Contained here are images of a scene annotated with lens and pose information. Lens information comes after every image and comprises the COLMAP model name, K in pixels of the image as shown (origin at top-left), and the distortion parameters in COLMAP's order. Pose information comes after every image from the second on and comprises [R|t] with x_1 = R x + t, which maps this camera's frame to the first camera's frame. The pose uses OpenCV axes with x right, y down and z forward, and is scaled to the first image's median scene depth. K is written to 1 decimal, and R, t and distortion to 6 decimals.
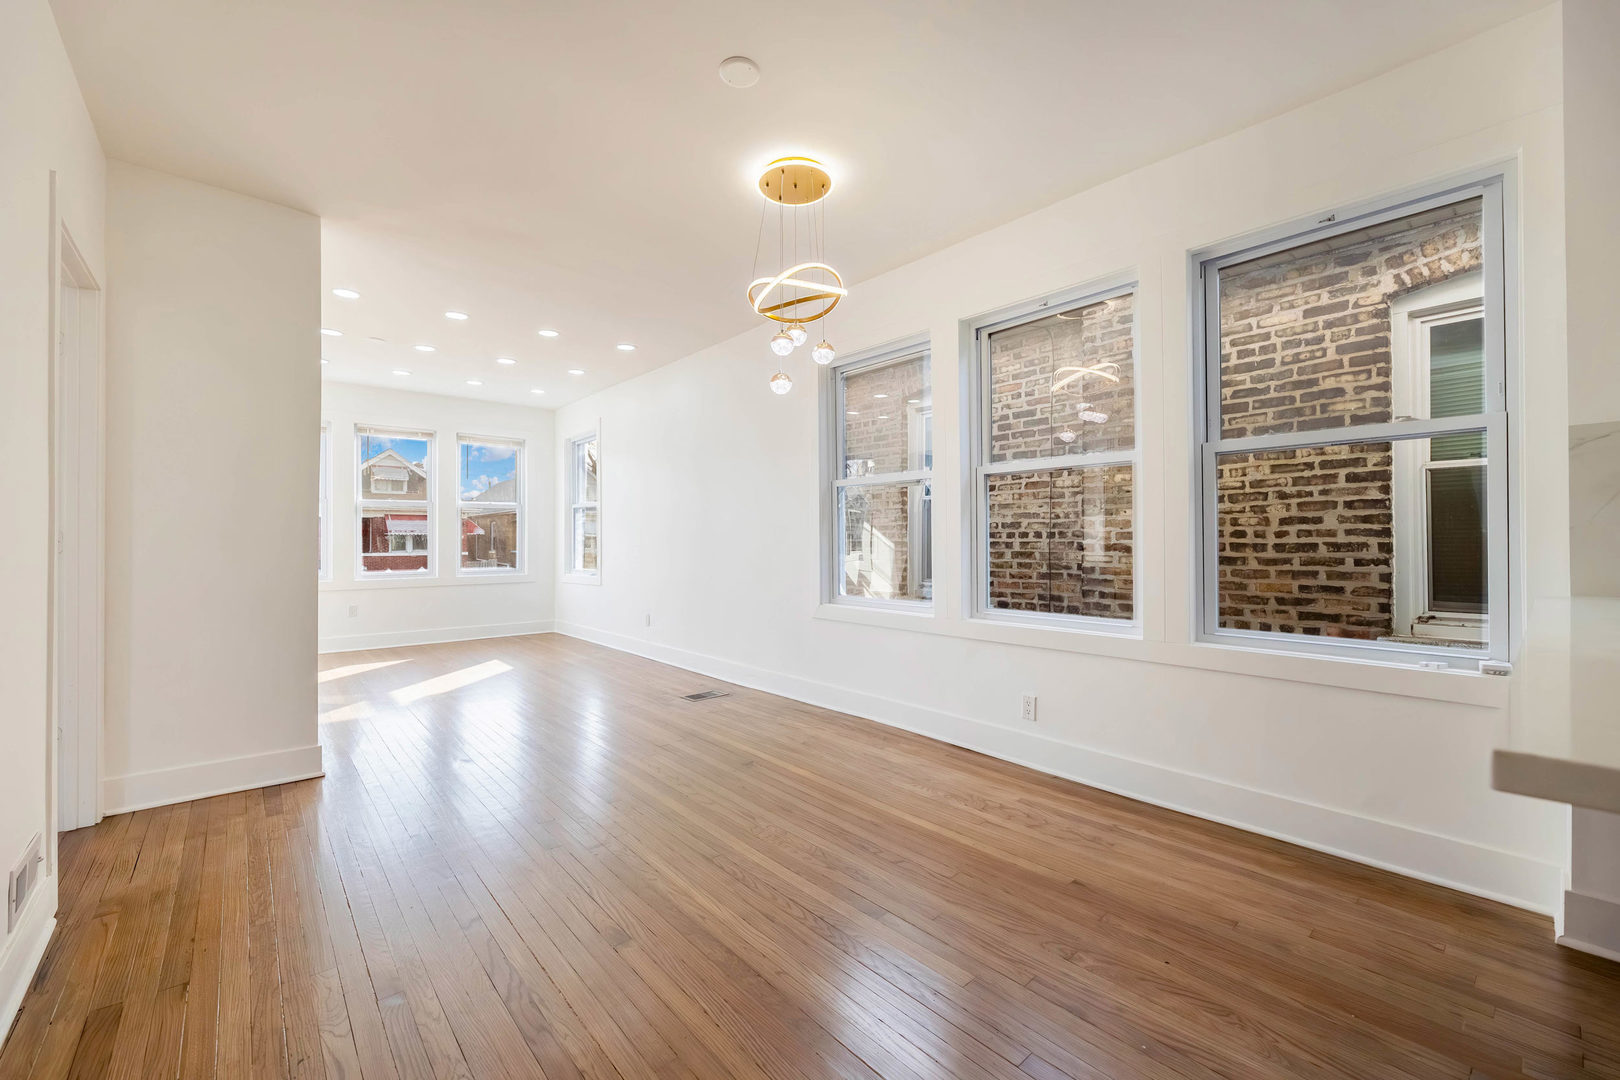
lens RADIAL K [[652.0, 0, 809.4], [0, 652.0, 541.5], [0, 0, 1]] dist [-0.002543, -0.000363]
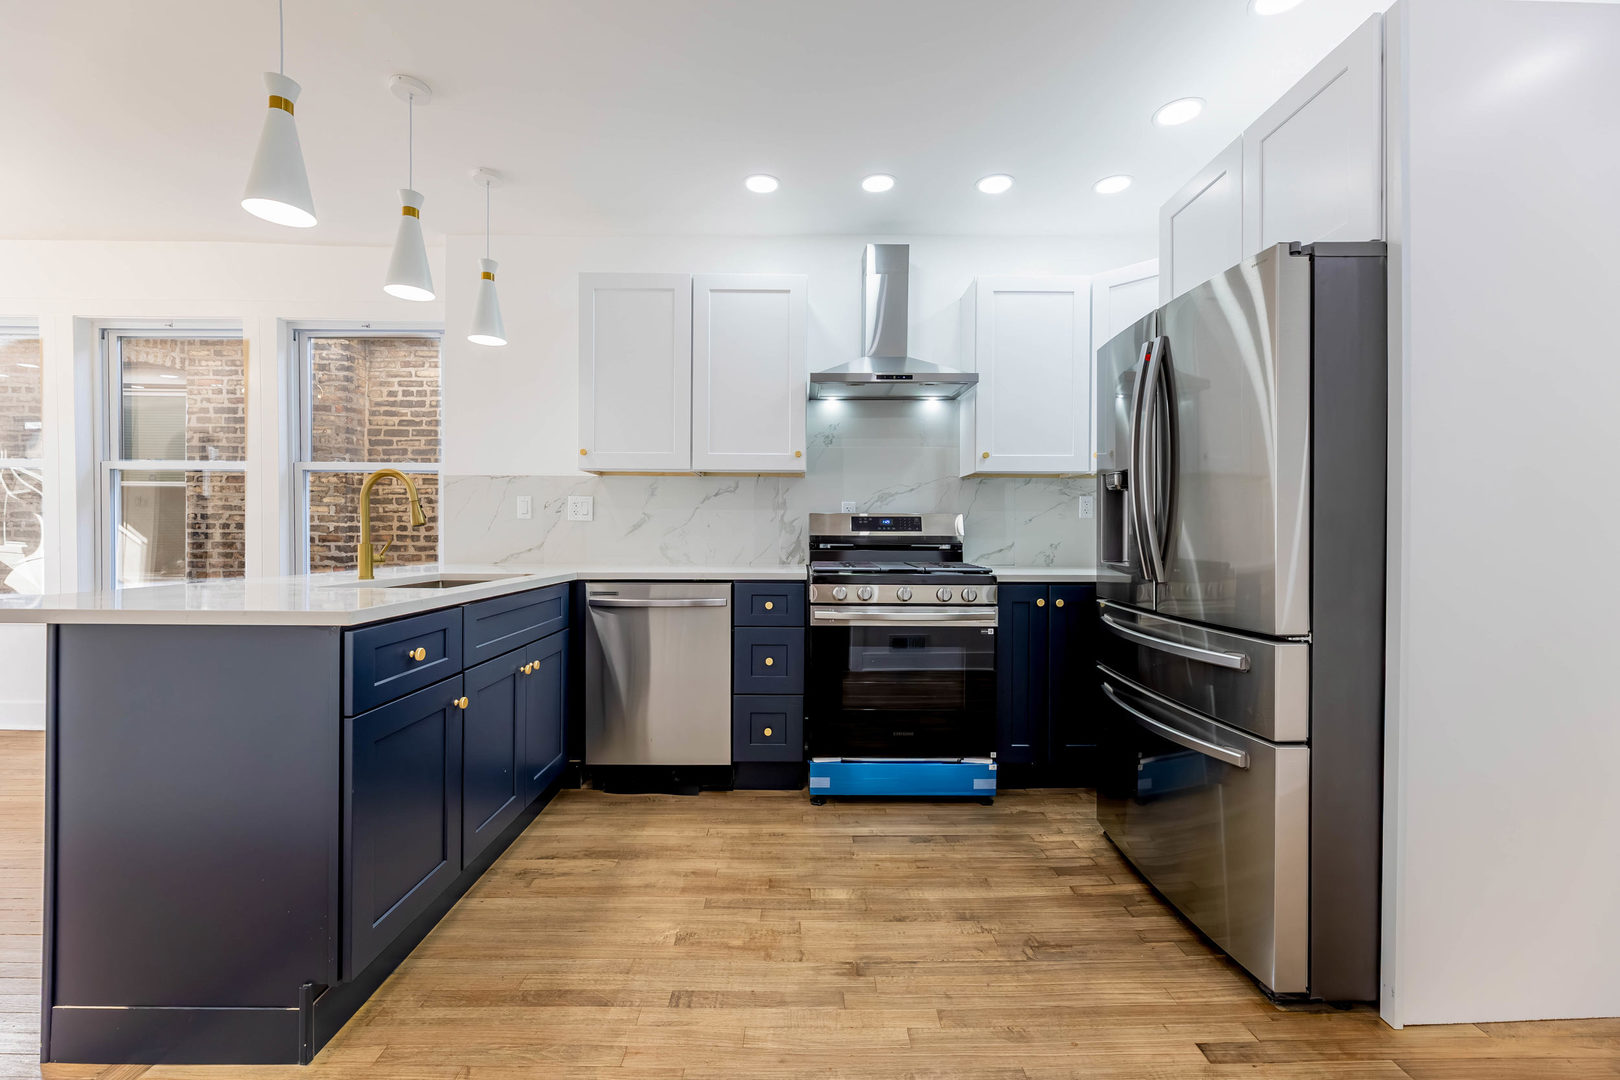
lens RADIAL K [[652.0, 0, 806.8], [0, 652.0, 539.3], [0, 0, 1]] dist [-0.002543, -0.000363]
pose [[0.653359, -0.001891, 0.757046, 0.192391], [-0.007323, 0.999934, 0.008817, -0.006368], [-0.757012, -0.011304, 0.653303, -0.503906]]
